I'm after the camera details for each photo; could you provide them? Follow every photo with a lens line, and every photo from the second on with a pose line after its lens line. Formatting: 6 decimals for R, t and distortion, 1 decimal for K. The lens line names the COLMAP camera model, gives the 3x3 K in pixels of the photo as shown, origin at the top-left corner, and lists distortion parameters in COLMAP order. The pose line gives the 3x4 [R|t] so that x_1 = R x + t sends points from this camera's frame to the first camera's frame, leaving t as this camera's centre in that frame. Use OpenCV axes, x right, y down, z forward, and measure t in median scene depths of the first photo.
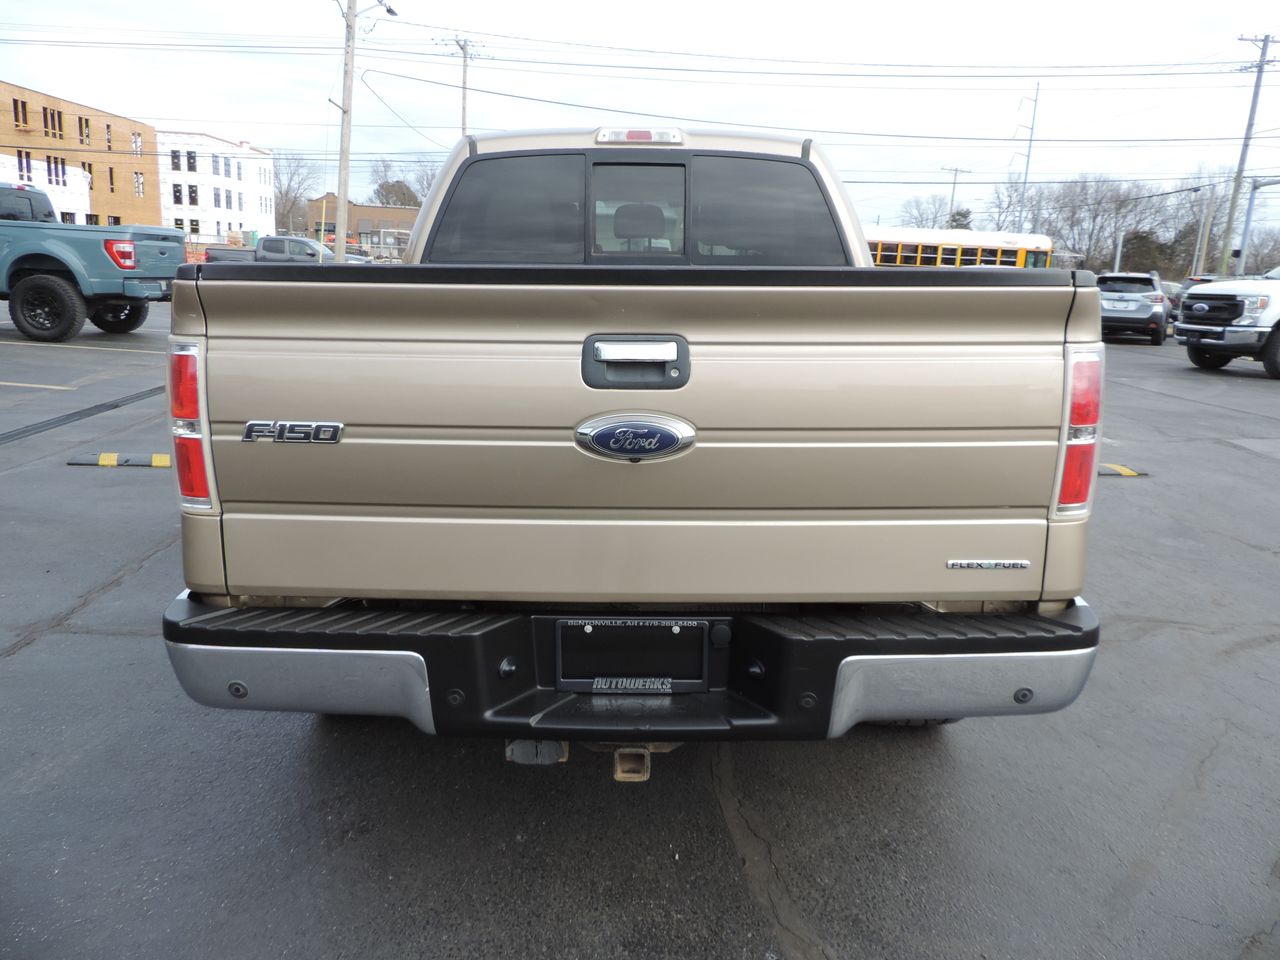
lens RADIAL K [[919.0, 0, 634.8], [0, 919.0, 489.8], [0, 0, 1]] dist [0.004740, -0.026093]
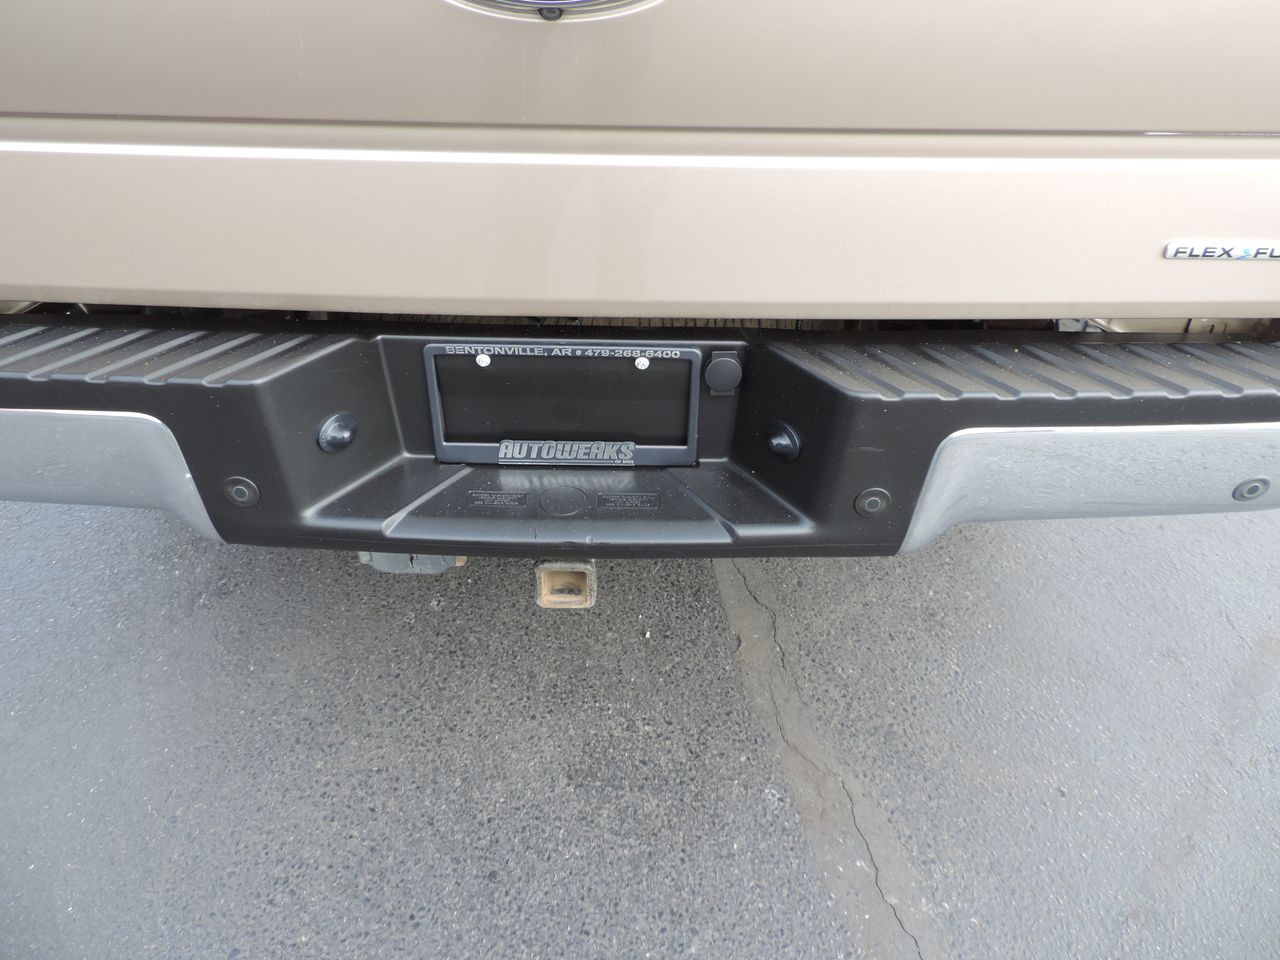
lens RADIAL K [[919.0, 0, 640.9], [0, 919.0, 489.7], [0, 0, 1]] dist [0.004740, -0.026093]
pose [[0.999890, 0.004214, 0.014227, 0.033031], [-0.009491, 0.918649, 0.394961, 0.003395], [-0.011405, -0.395053, 0.918588, 0.418675]]
